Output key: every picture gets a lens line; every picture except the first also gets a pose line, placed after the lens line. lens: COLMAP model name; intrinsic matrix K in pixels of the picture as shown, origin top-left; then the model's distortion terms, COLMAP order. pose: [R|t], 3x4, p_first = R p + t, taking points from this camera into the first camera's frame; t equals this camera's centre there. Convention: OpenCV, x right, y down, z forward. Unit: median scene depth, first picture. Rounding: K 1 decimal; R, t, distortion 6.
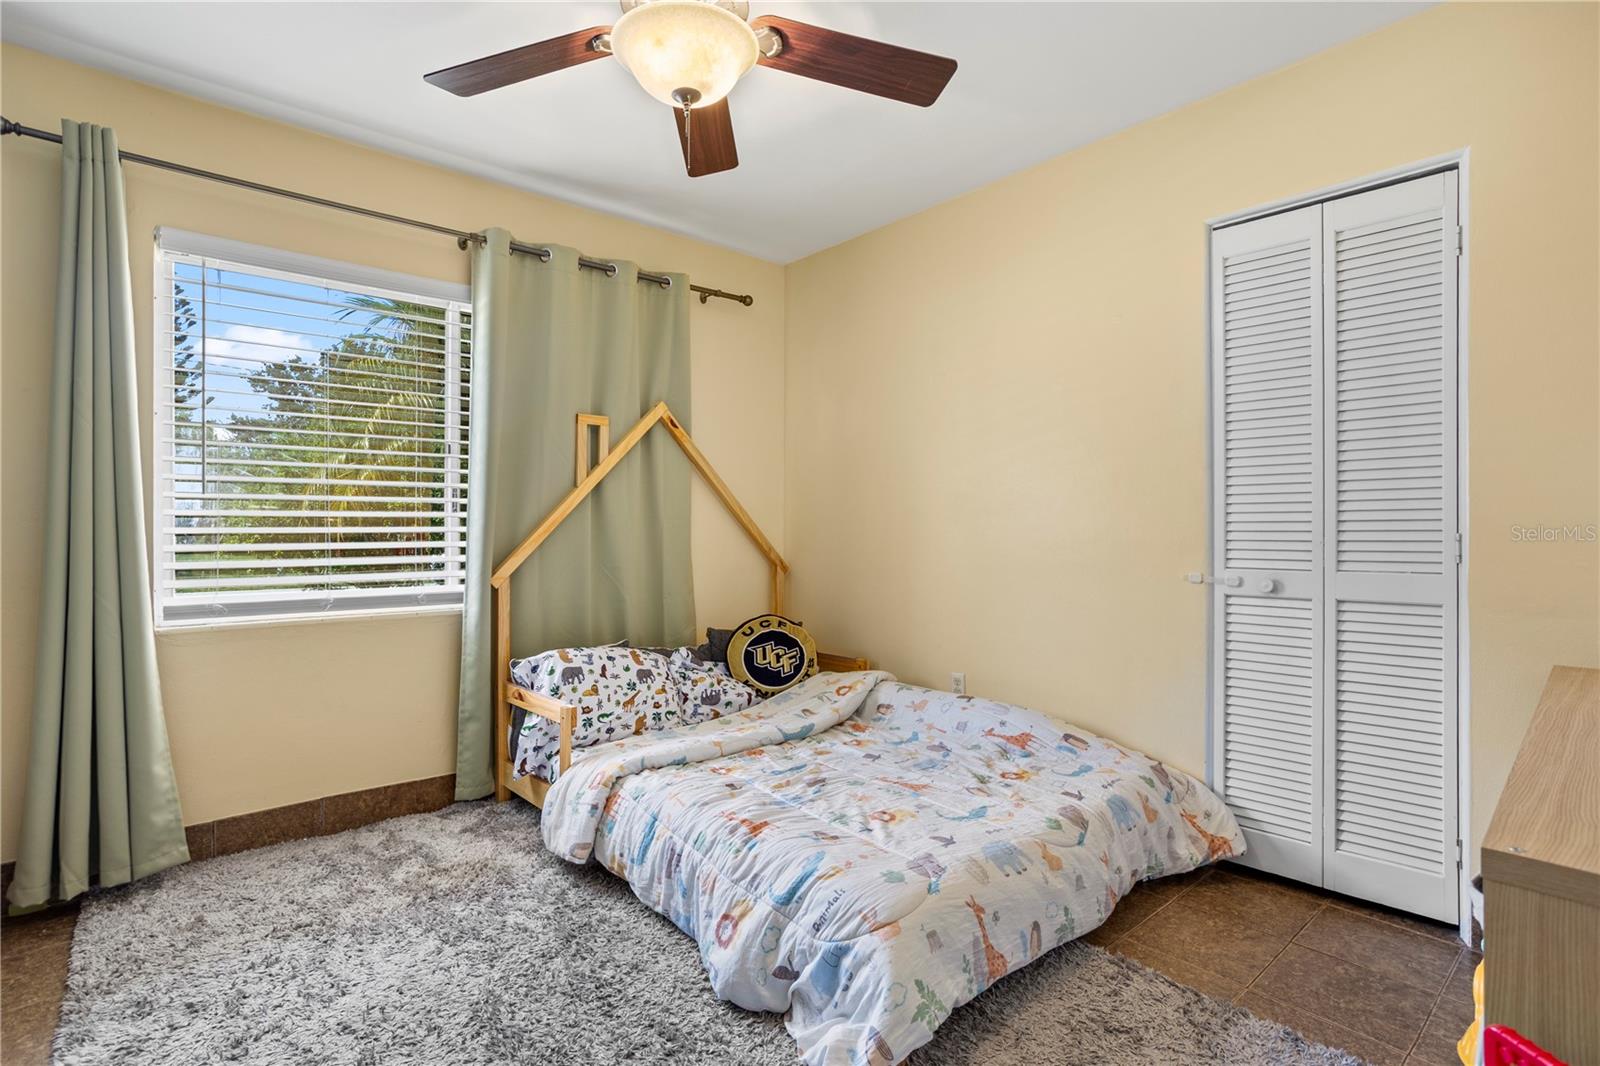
lens RADIAL K [[781.9, 0, 797.6], [0, 781.9, 536.1], [0, 0, 1]] dist [-0.044620, 0.026401]
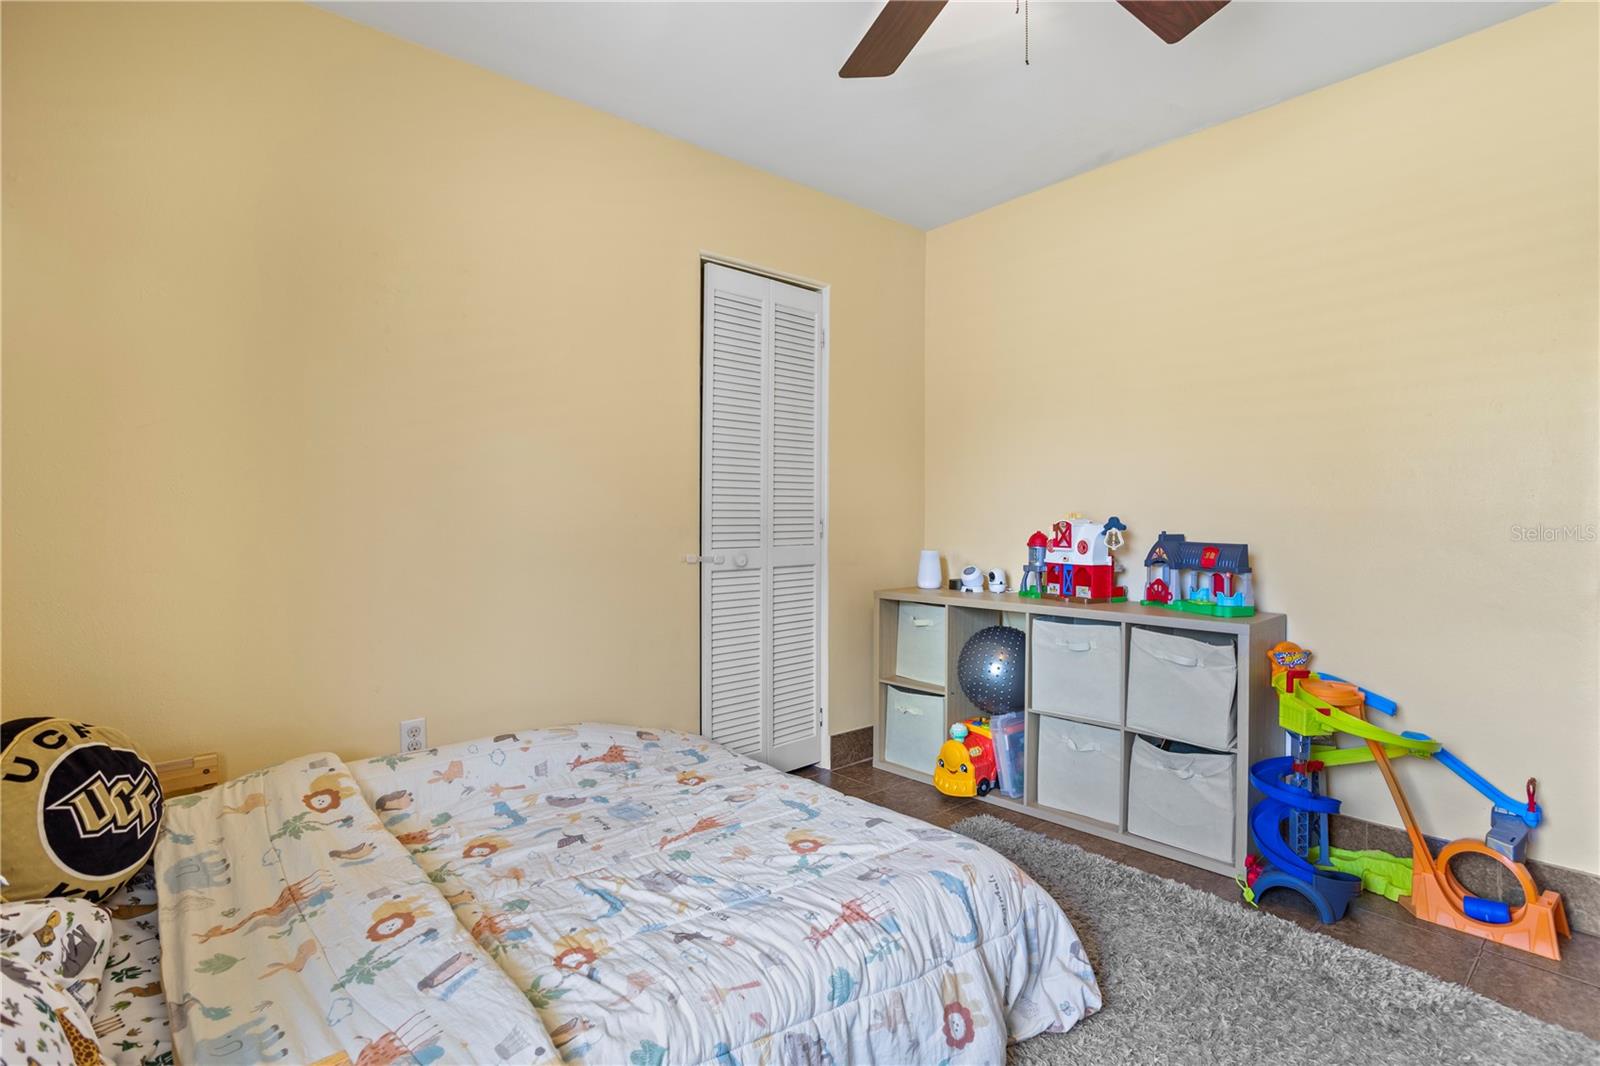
lens RADIAL K [[781.9, 0, 798.0], [0, 781.9, 518.1], [0, 0, 1]] dist [-0.044620, 0.026401]
pose [[0.011890, -0.001615, 0.999928, -0.628474], [0.008191, 0.999965, 0.001518, -0.006591], [-0.999896, 0.008173, 0.011902, 0.822645]]
